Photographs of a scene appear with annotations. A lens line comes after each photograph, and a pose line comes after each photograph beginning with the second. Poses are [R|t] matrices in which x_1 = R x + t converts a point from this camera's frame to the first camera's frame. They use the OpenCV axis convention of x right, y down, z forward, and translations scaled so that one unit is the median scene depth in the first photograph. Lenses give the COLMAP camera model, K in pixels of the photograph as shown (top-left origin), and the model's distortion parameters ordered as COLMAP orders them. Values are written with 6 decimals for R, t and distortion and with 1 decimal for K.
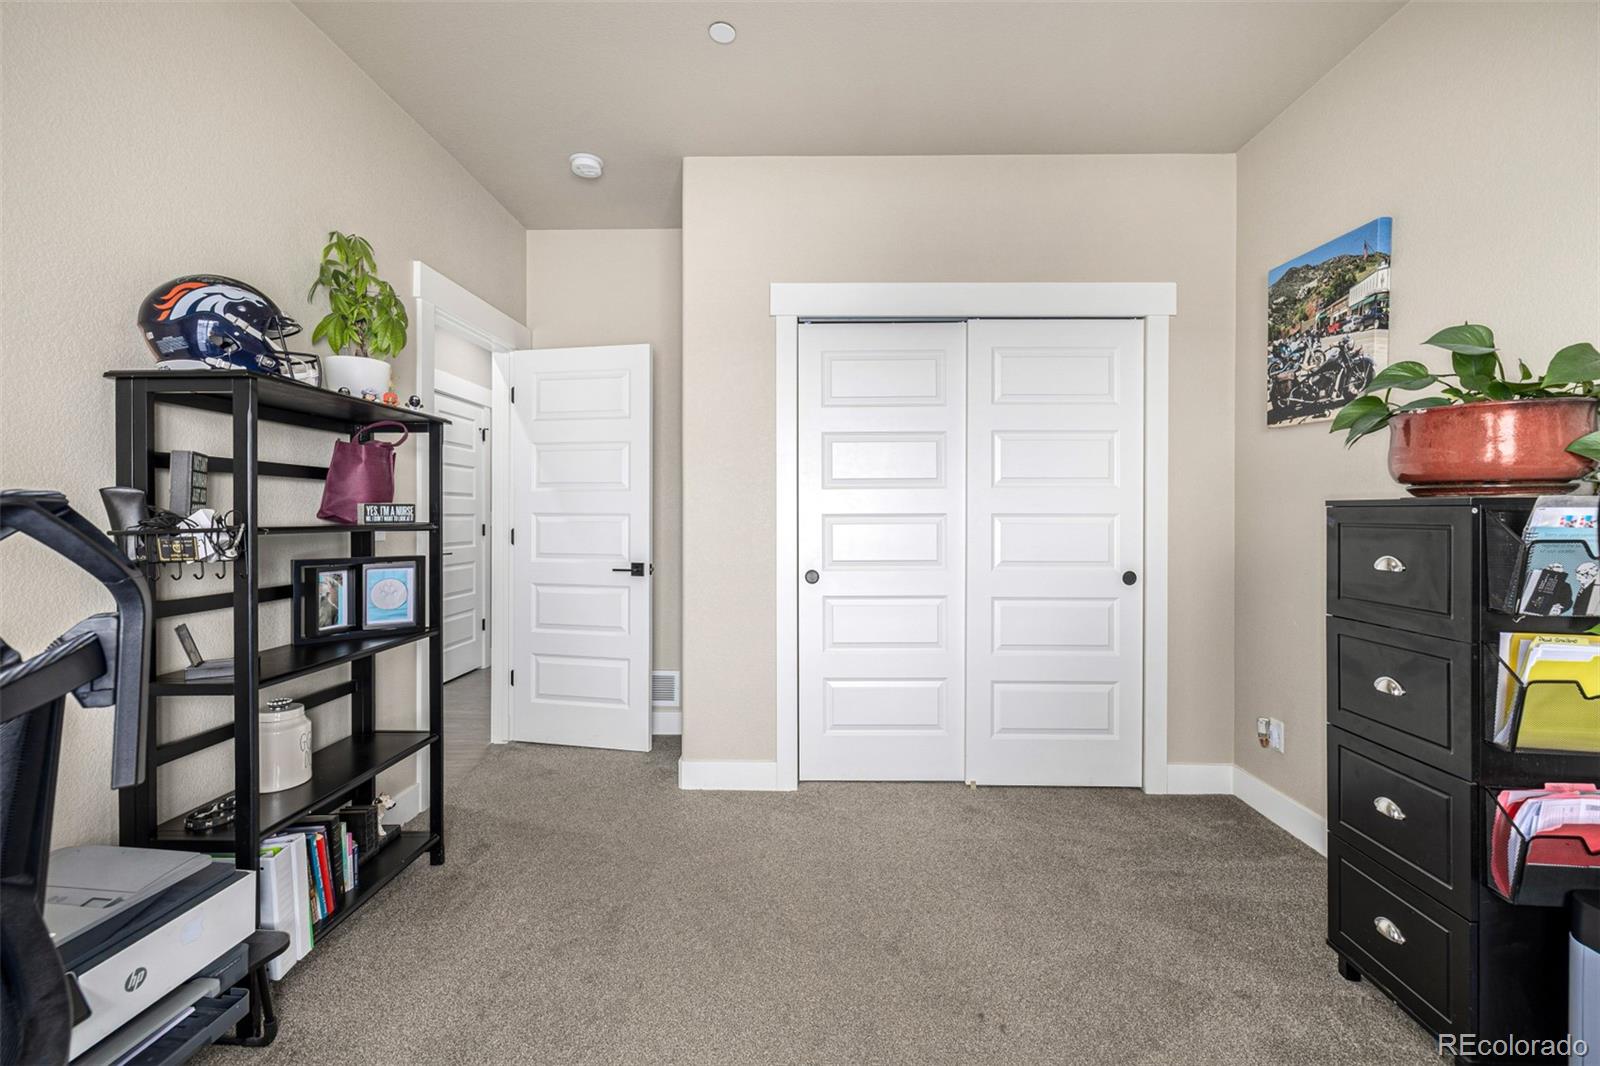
lens RADIAL K [[672.4, 0, 802.2], [0, 672.4, 521.4], [0, 0, 1]] dist [0.003542, 0.000041]
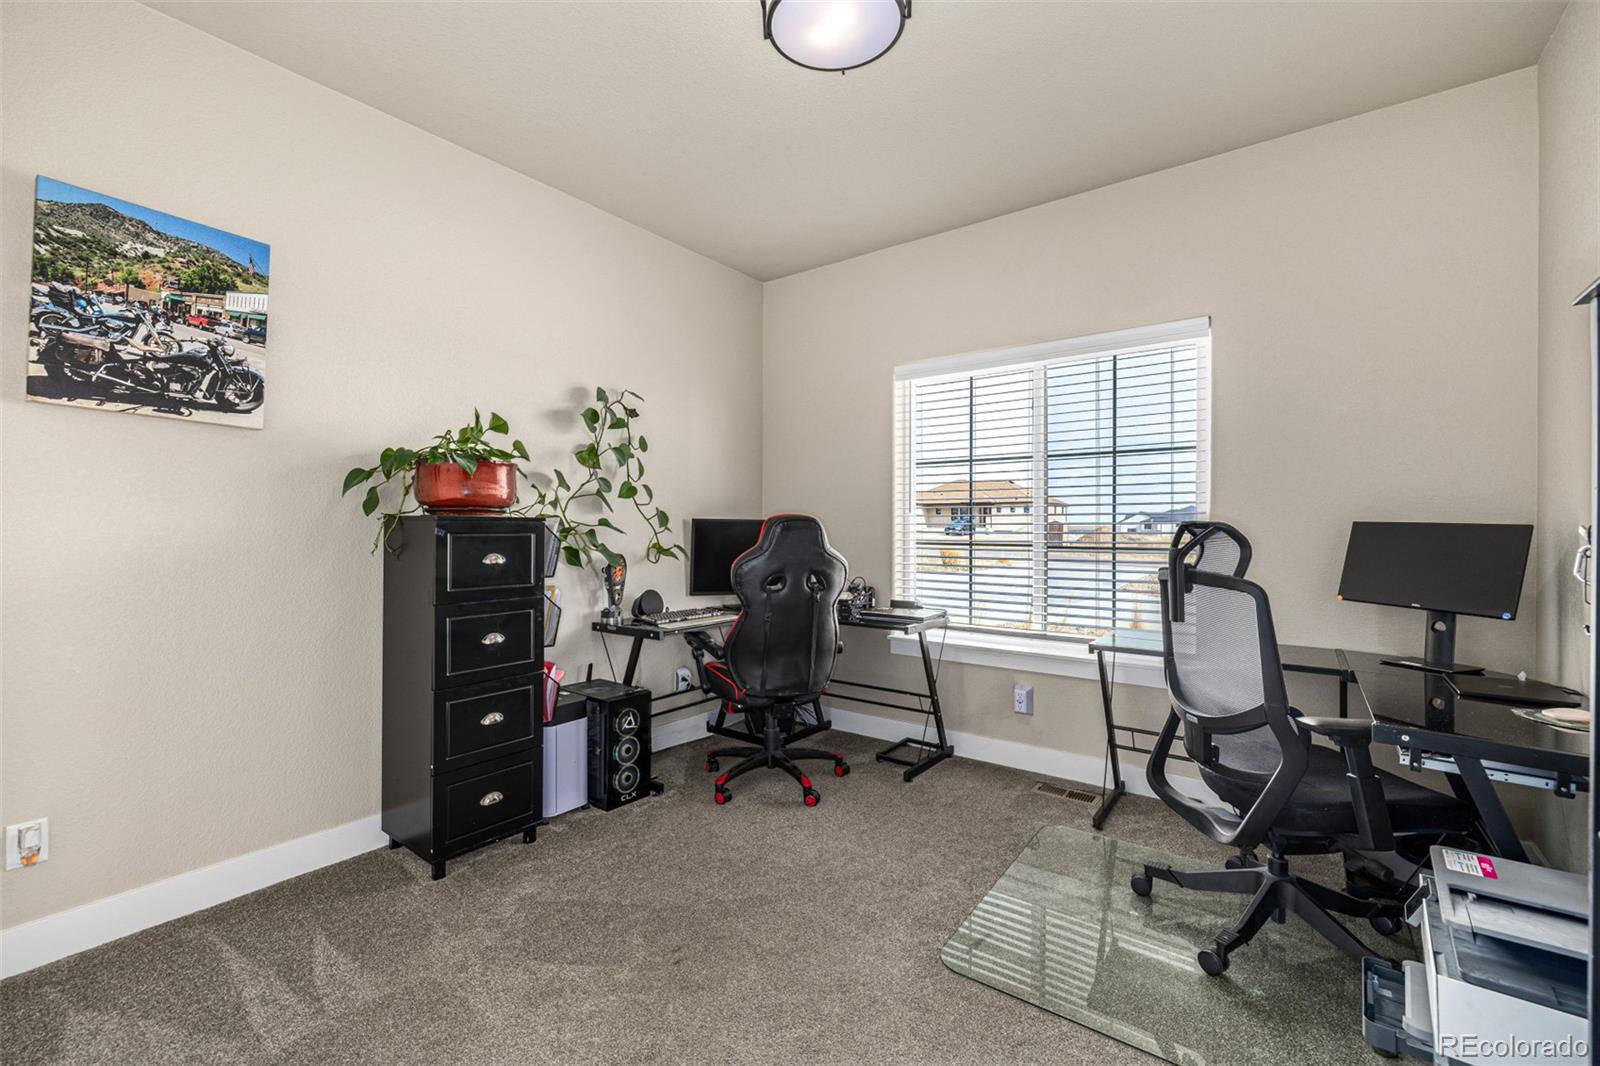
lens RADIAL K [[672.4, 0, 804.1], [0, 672.4, 526.6], [0, 0, 1]] dist [0.003542, 0.000041]
pose [[-0.811825, -0.015371, 0.583698, -0.394294], [-0.007410, 0.999844, 0.016025, -0.028607], [-0.583853, 0.008684, -0.811813, 1.213697]]
